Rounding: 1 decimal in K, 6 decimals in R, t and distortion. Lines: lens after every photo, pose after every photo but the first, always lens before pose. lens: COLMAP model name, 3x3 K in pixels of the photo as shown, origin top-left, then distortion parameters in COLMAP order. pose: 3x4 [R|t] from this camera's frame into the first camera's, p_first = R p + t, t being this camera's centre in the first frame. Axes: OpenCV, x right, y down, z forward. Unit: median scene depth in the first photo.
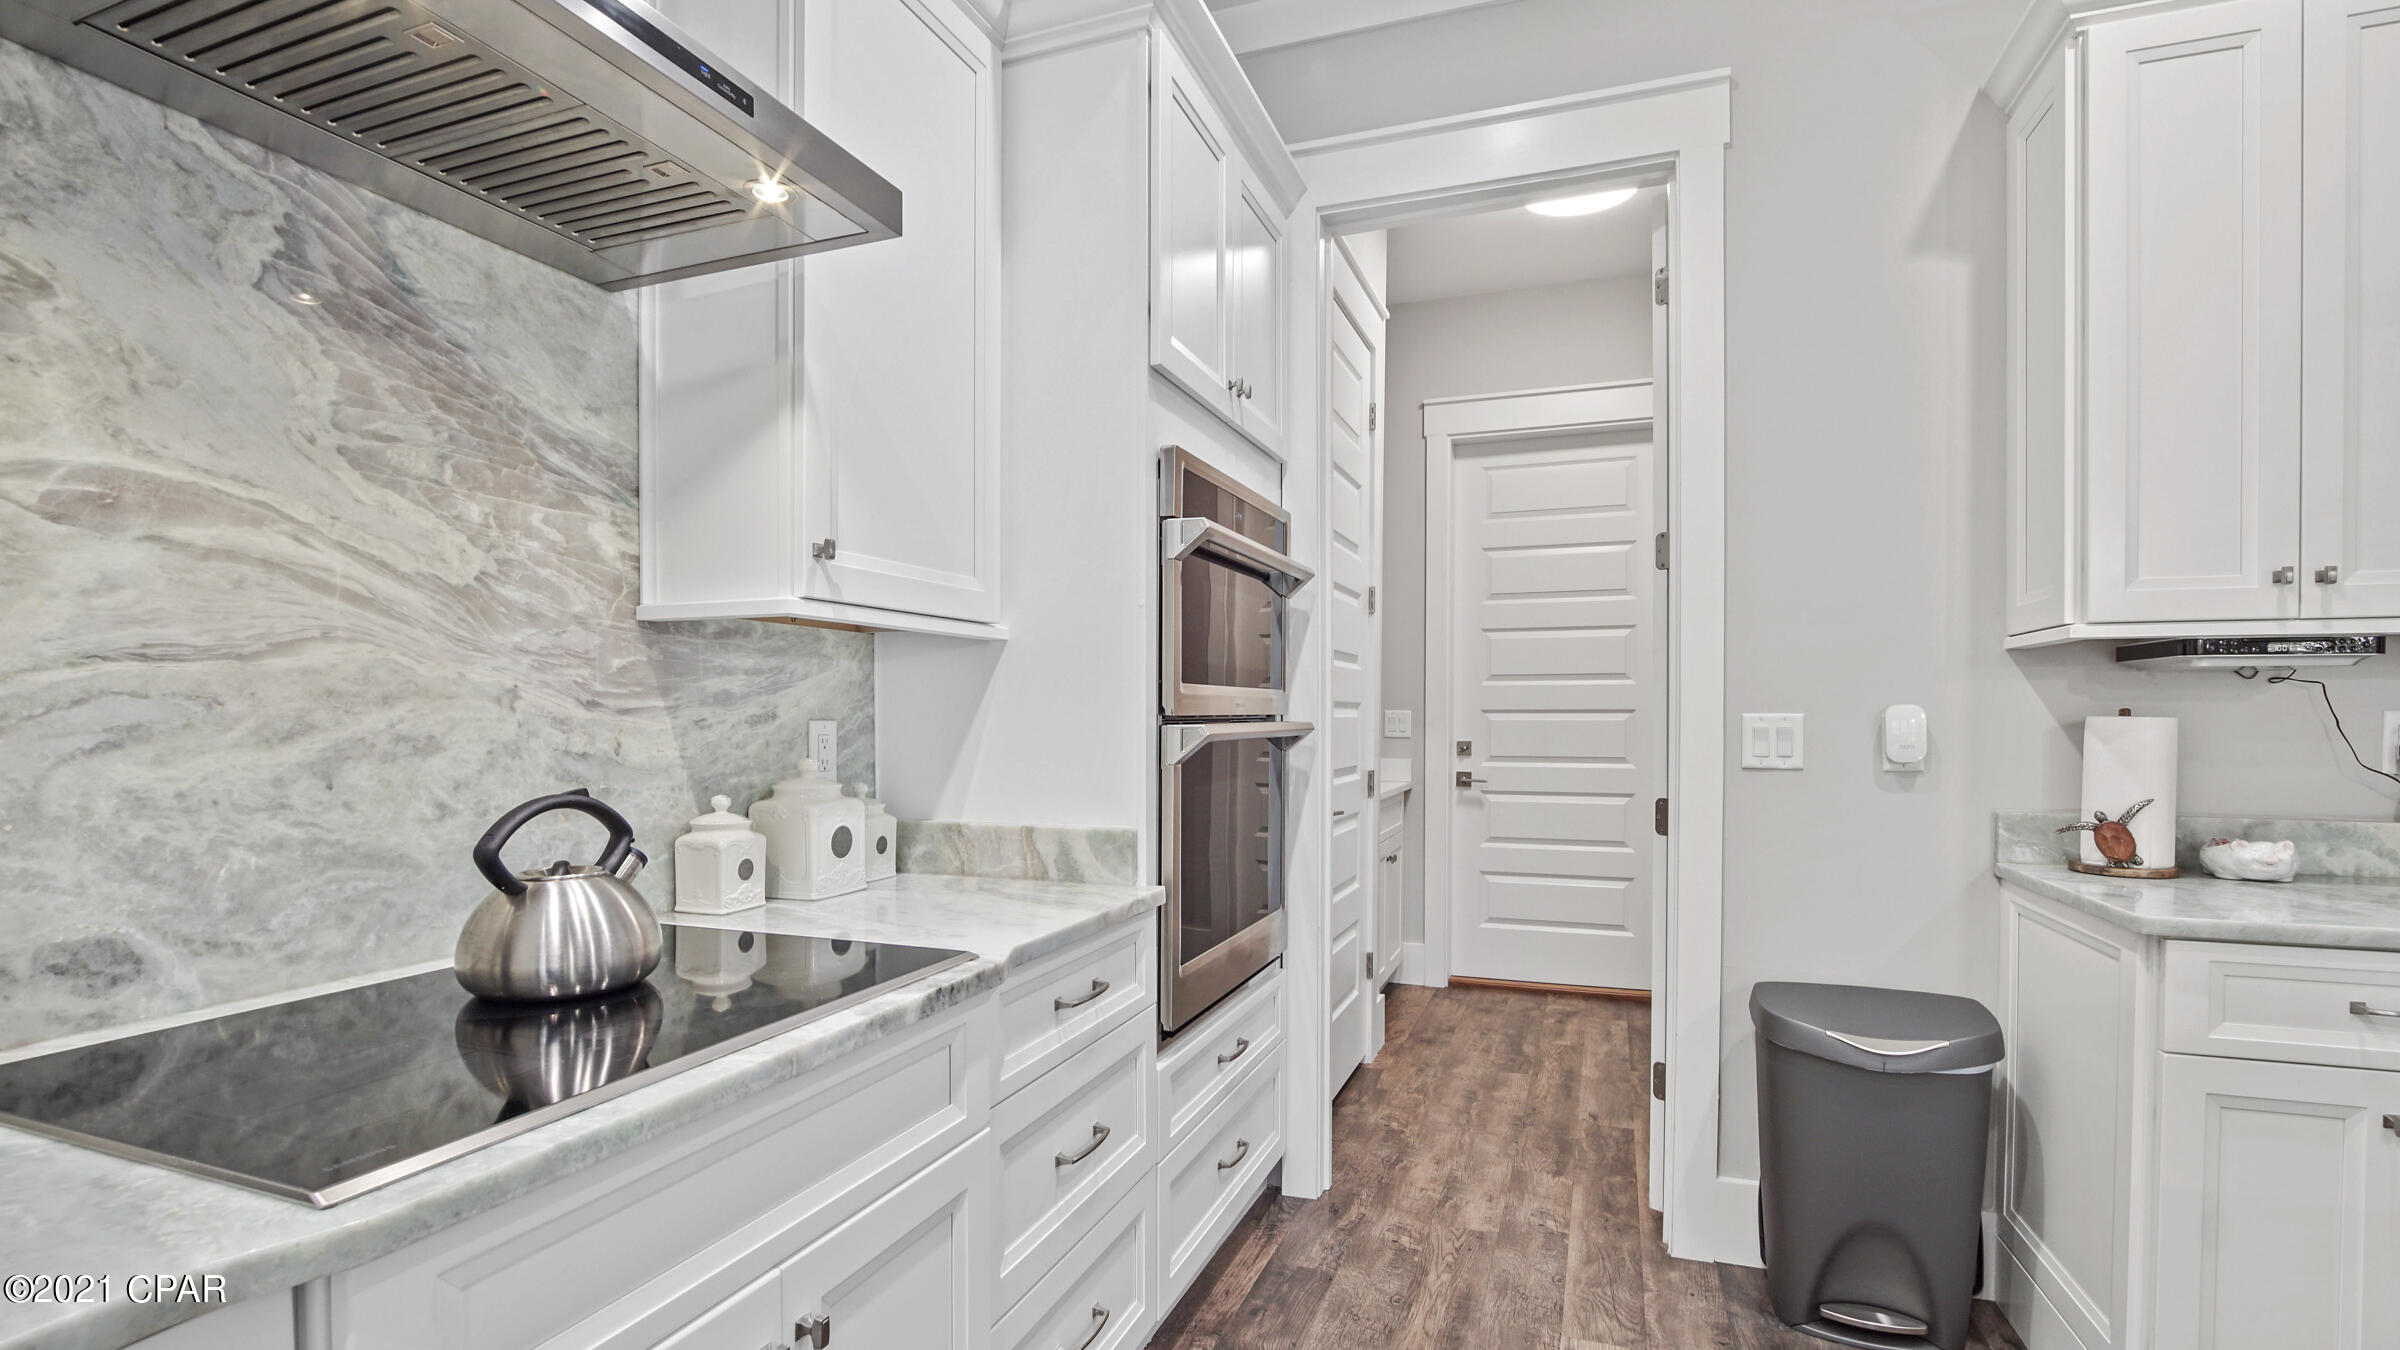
lens RADIAL K [[1099.9, 0, 1197.2], [0, 1099.9, 712.0], [0, 0, 1]] dist [-0.019089, 0.000963]
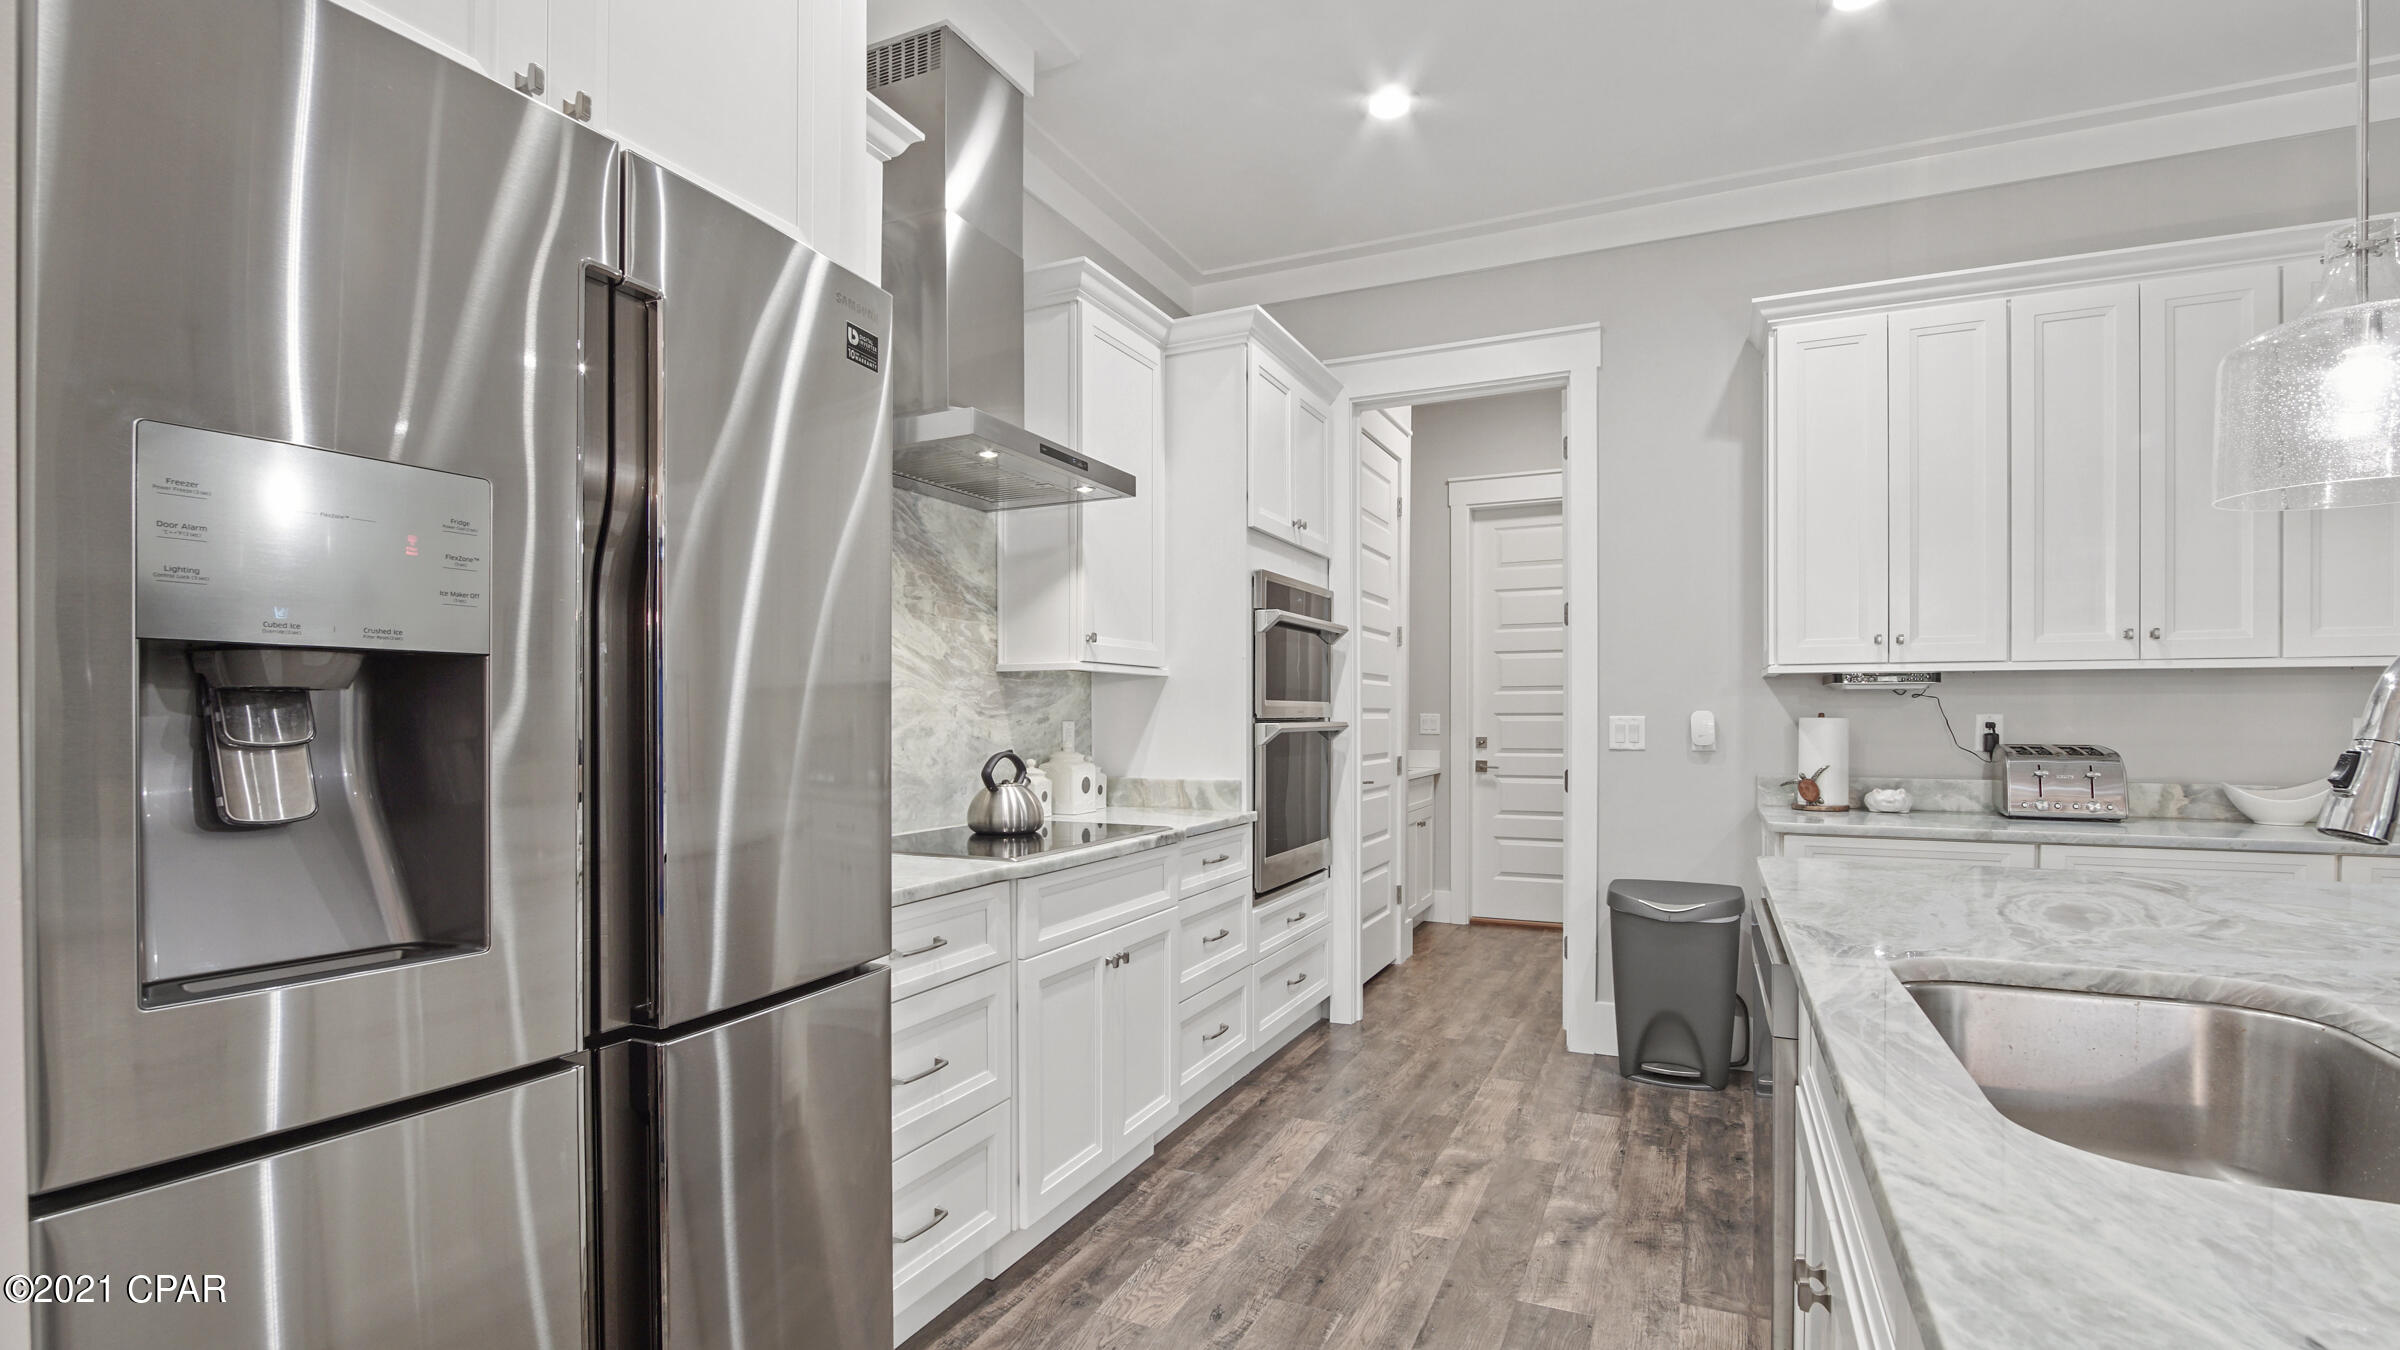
lens RADIAL K [[1099.9, 0, 1198.7], [0, 1099.9, 706.7], [0, 0, 1]] dist [-0.019089, 0.000963]
pose [[0.997208, -0.002408, -0.074634, 0.011796], [0.001881, 0.999973, -0.007133, -0.002825], [0.074649, 0.006973, 0.997185, -0.857747]]
